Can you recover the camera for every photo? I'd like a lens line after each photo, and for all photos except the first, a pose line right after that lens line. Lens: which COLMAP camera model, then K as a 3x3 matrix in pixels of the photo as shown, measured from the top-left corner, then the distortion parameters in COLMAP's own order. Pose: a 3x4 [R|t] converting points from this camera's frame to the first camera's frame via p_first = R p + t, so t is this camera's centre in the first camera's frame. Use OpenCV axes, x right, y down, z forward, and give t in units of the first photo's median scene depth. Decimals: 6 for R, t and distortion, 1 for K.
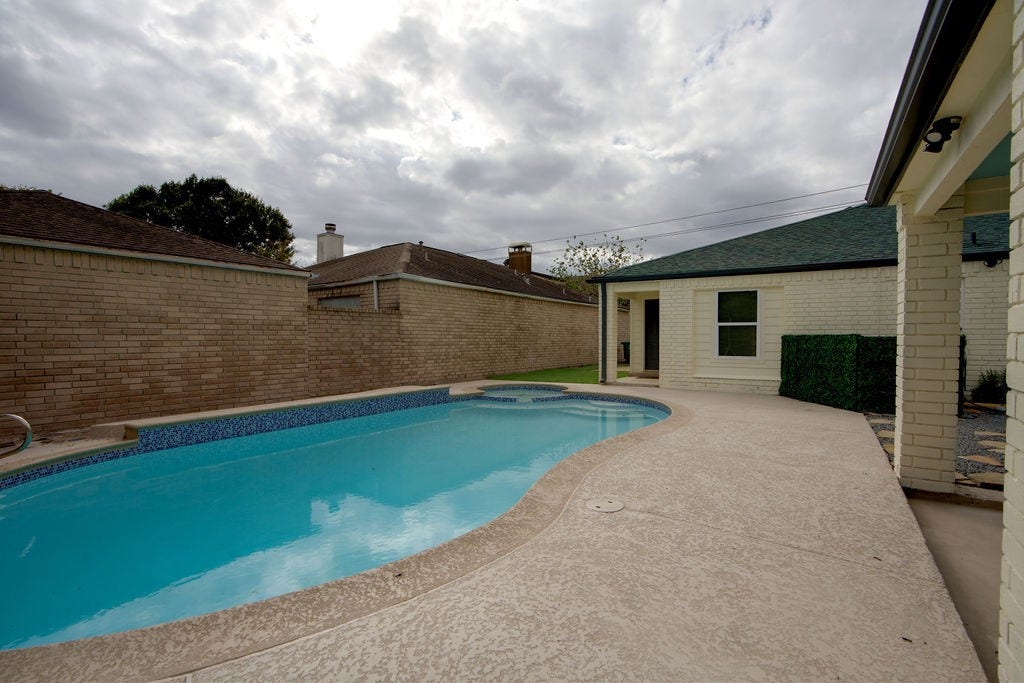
lens RADIAL K [[481.9, 0, 508.0], [0, 481.9, 346.5], [0, 0, 1]] dist [-0.042790, 0.008772]
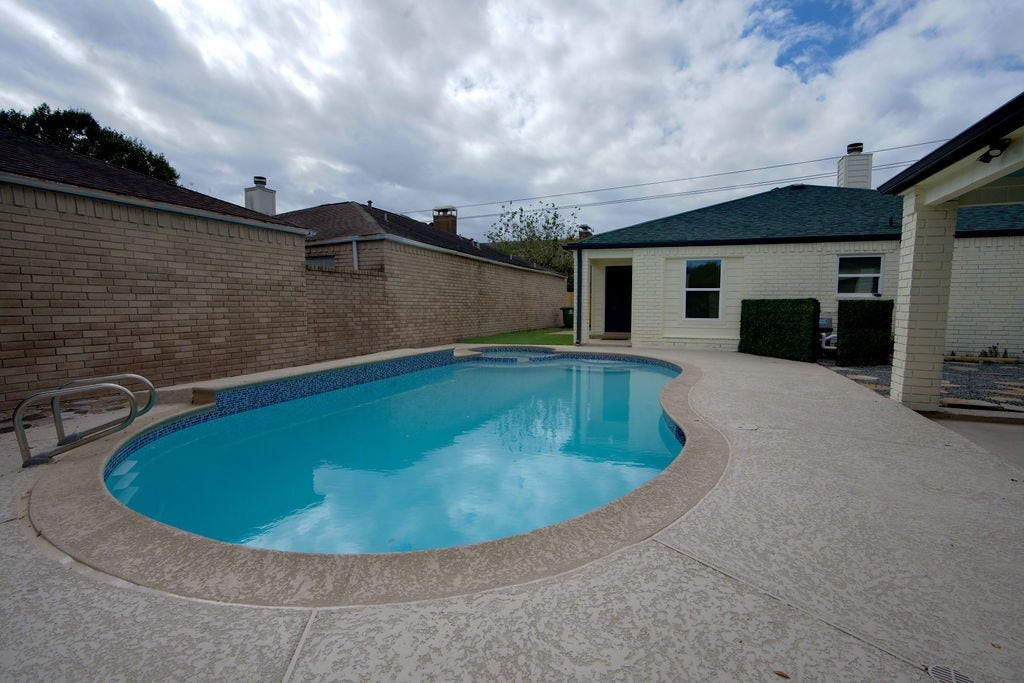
lens RADIAL K [[481.9, 0, 534.7], [0, 481.9, 351.9], [0, 0, 1]] dist [-0.042790, 0.008772]
pose [[0.975634, -0.018643, 0.218610, -0.186000], [0.001199, 0.996822, 0.079658, 0.010711], [-0.219400, -0.077455, 0.972556, -0.028092]]
